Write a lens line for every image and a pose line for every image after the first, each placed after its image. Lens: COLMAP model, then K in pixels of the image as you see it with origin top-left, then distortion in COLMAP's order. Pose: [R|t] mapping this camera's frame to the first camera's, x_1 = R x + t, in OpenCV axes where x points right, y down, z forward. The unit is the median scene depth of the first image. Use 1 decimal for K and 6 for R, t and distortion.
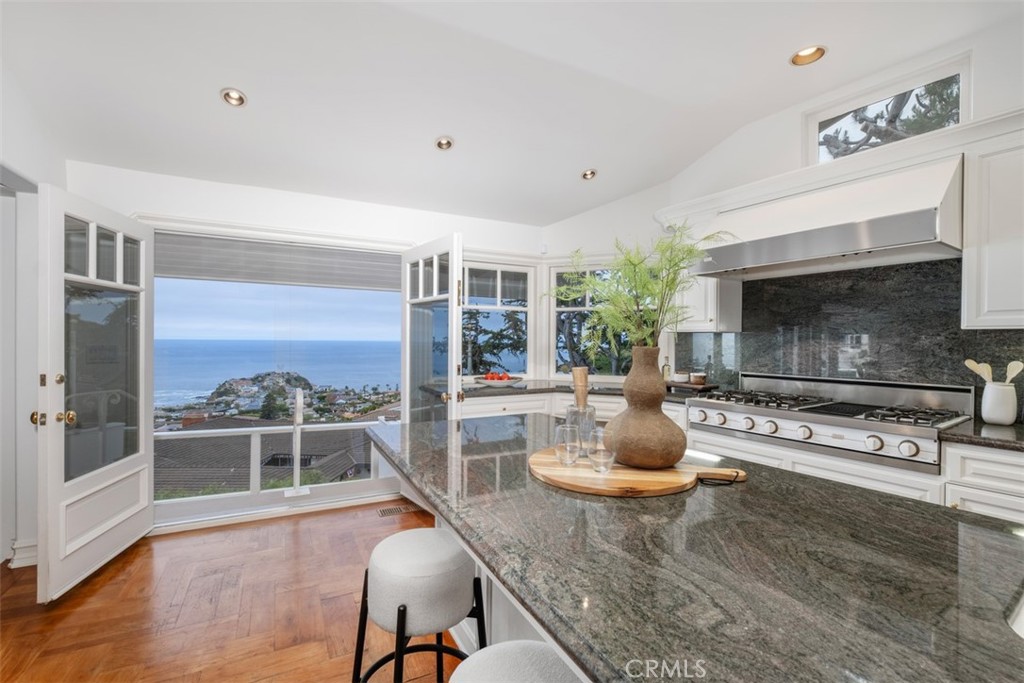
lens RADIAL K [[445.3, 0, 513.6], [0, 445.3, 339.3], [0, 0, 1]] dist [-0.001375, -0.000019]
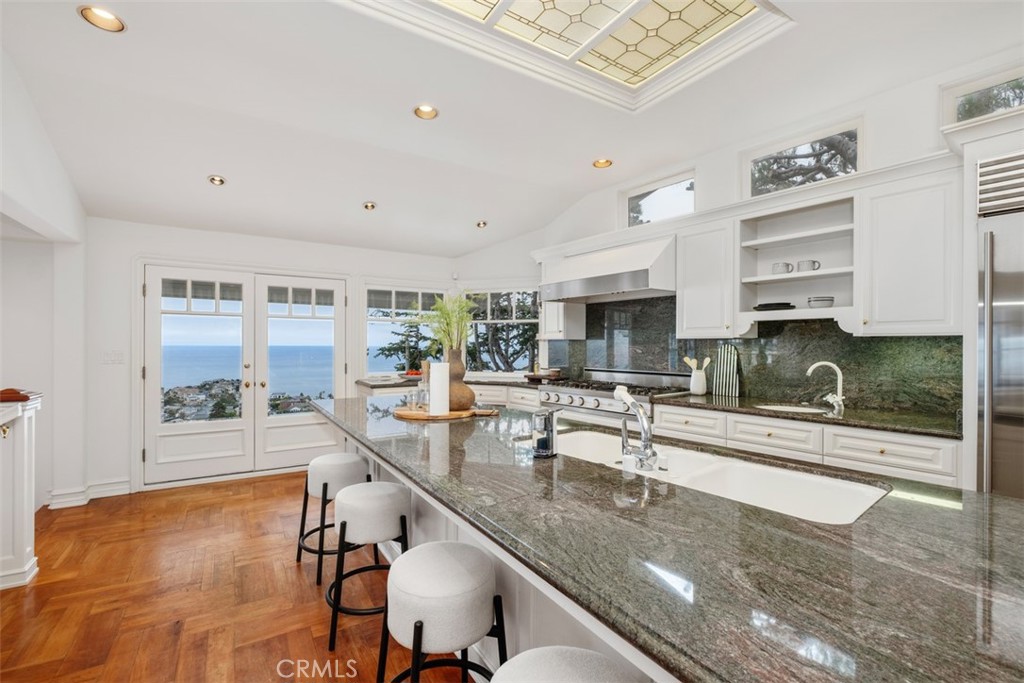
lens RADIAL K [[443.6, 0, 511.2], [0, 443.6, 344.7], [0, 0, 1]] dist [-0.000967, 0.000098]
pose [[0.996545, -0.003521, 0.082981, 0.193052], [0.003443, 0.999993, 0.001084, -0.002855], [-0.082984, -0.000794, 0.996551, -0.482912]]
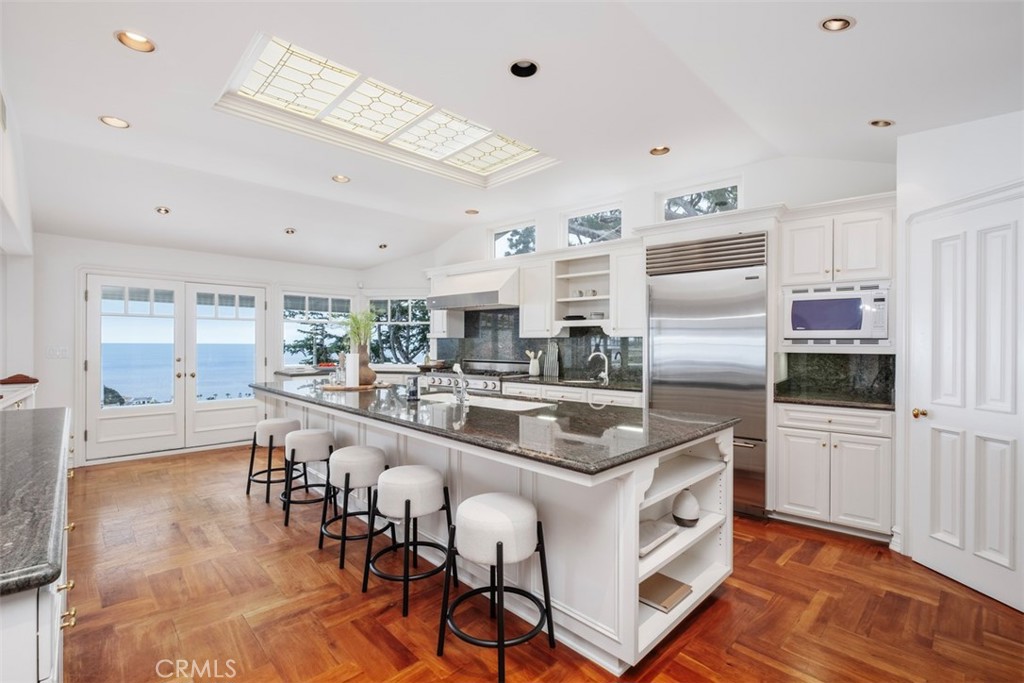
lens RADIAL K [[451.5, 0, 509.6], [0, 451.5, 341.6], [0, 0, 1]] dist [-0.000916, 0.000122]
pose [[0.960140, -0.003067, 0.279504, 0.199674], [0.002876, 0.999995, 0.001094, -0.003305], [-0.279506, -0.000246, 0.960144, -1.081221]]
